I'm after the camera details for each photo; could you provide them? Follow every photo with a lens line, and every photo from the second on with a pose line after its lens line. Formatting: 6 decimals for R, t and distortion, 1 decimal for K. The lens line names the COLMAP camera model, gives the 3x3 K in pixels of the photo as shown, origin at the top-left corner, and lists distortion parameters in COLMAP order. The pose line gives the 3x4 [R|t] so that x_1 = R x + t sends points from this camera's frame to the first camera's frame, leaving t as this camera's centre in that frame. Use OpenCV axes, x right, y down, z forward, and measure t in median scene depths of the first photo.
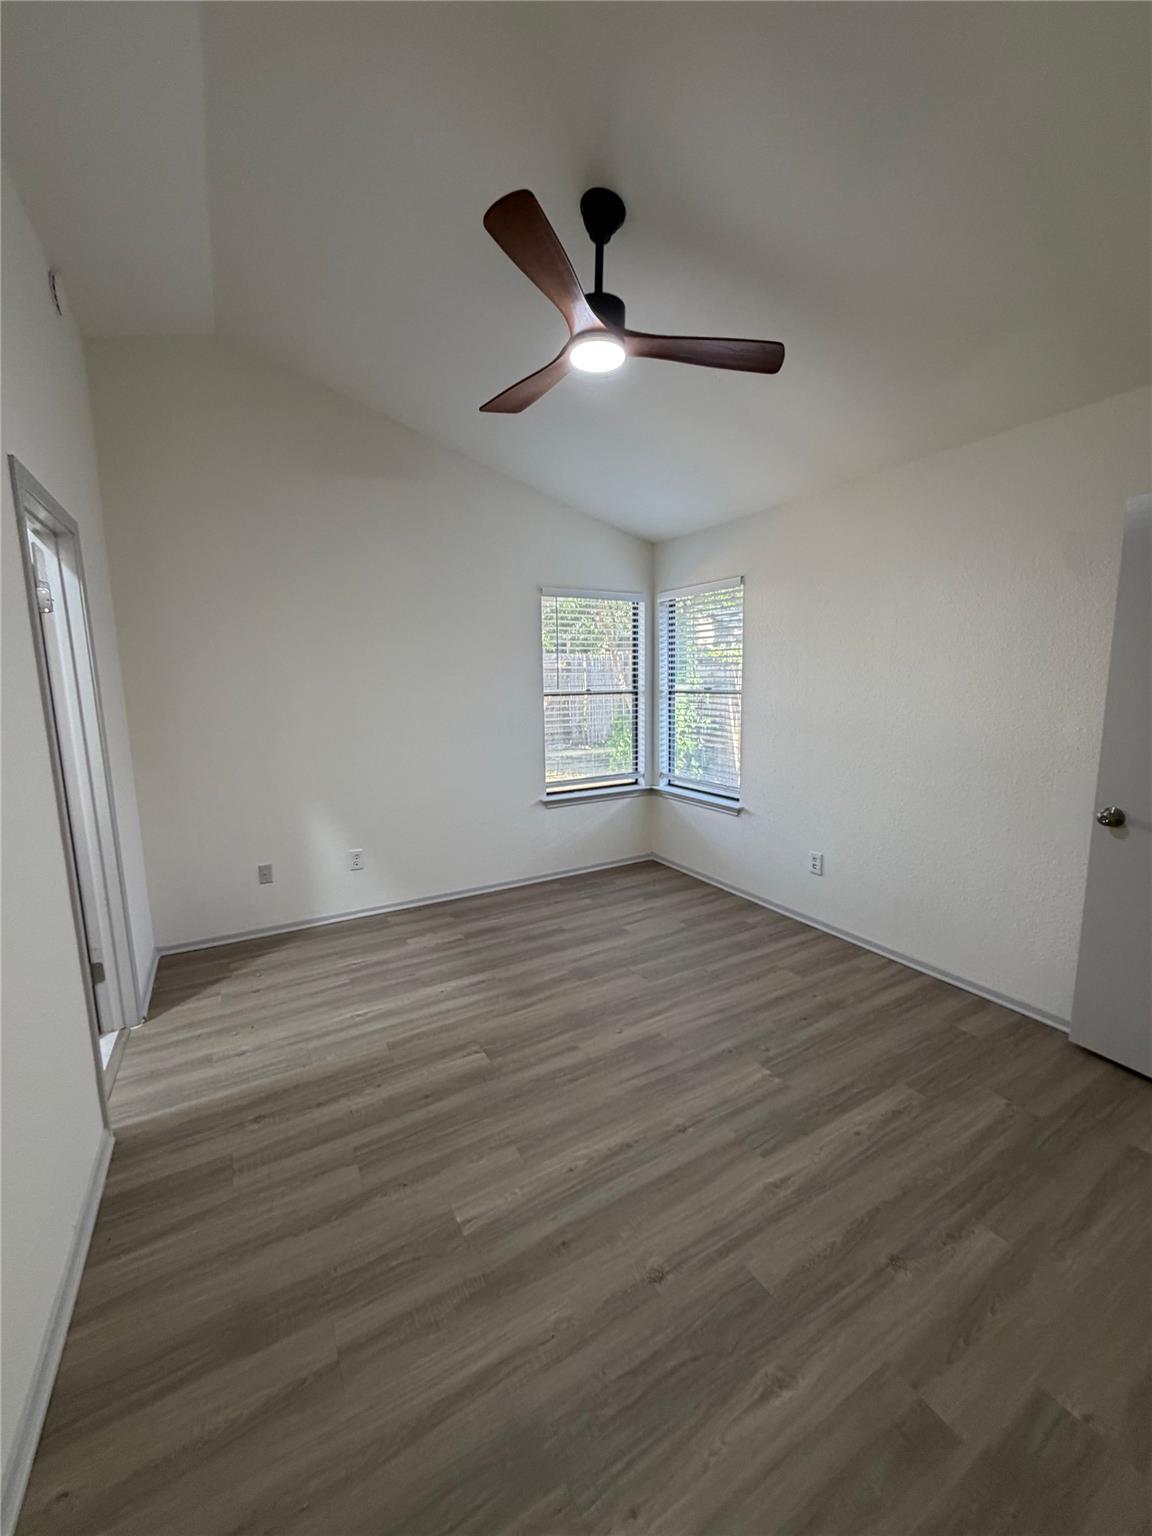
lens RADIAL K [[607.4, 0, 575.3], [0, 607.4, 769.2], [0, 0, 1]] dist [0.000554, 0.000085]
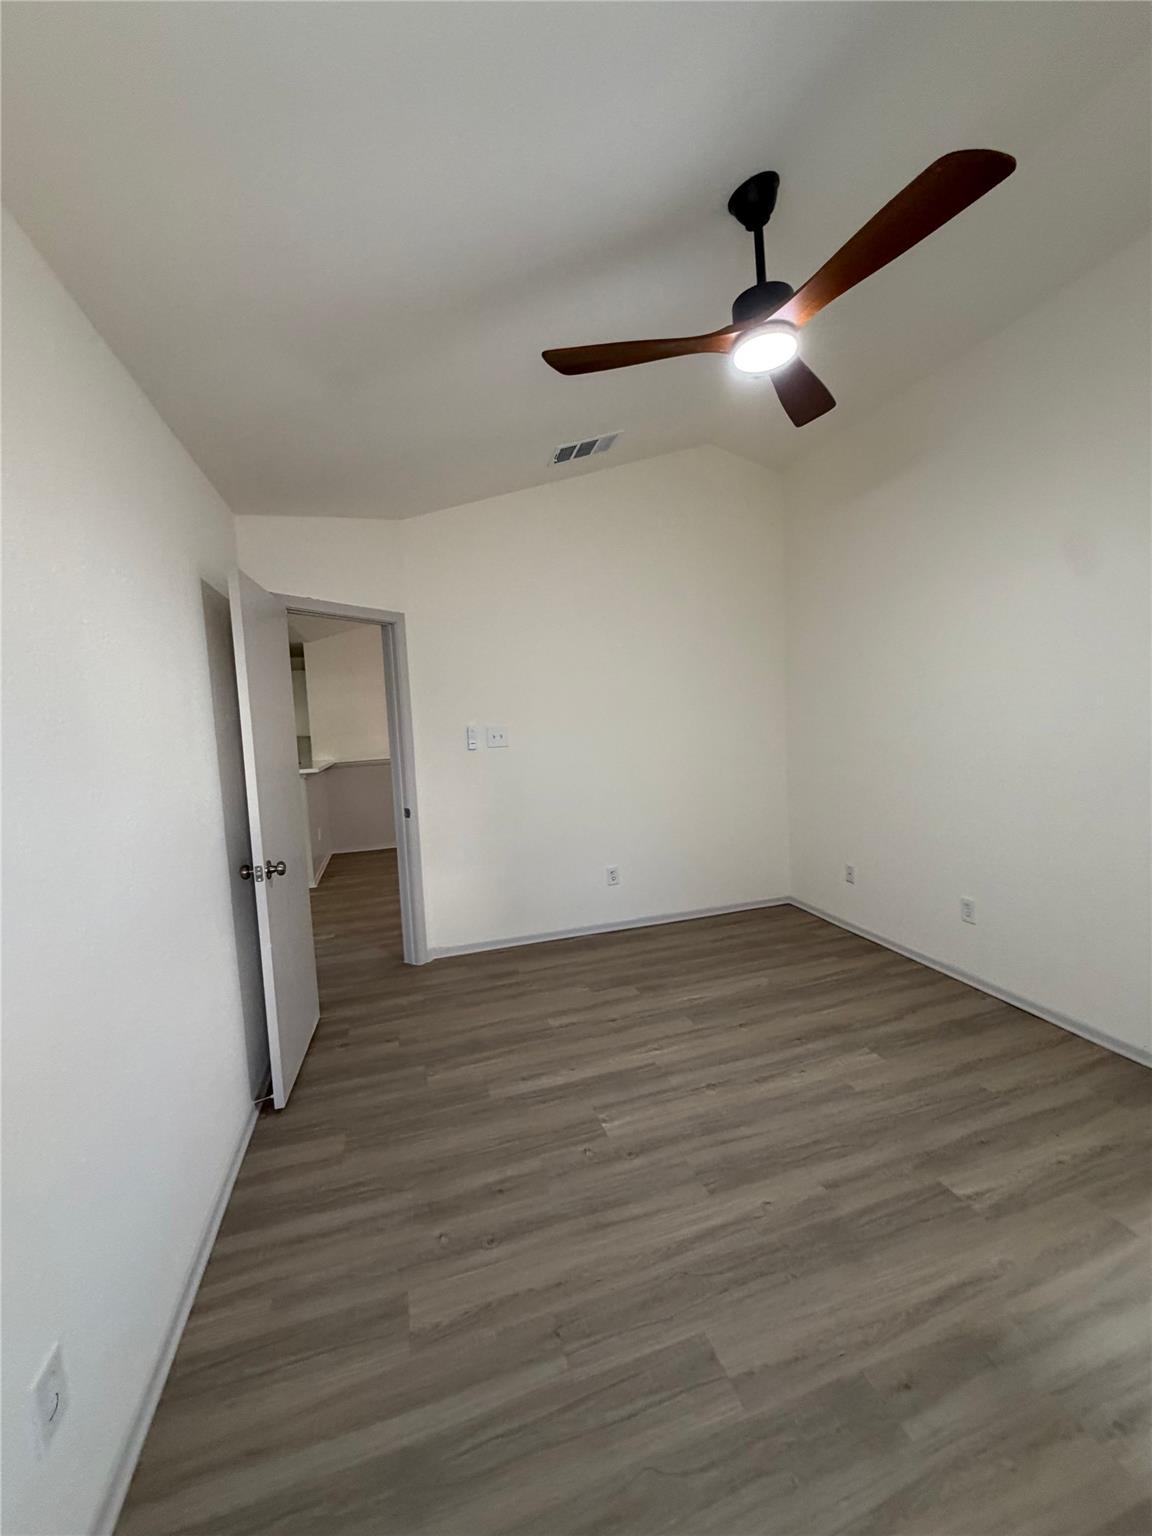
lens RADIAL K [[607.4, 0, 575.7], [0, 607.4, 772.3], [0, 0, 1]] dist [0.000554, 0.000085]
pose [[-0.973782, 0.043674, 0.223250, 0.125787], [0.096053, 0.968560, 0.229490, -0.272331], [-0.206208, 0.244917, -0.947362, 1.832516]]
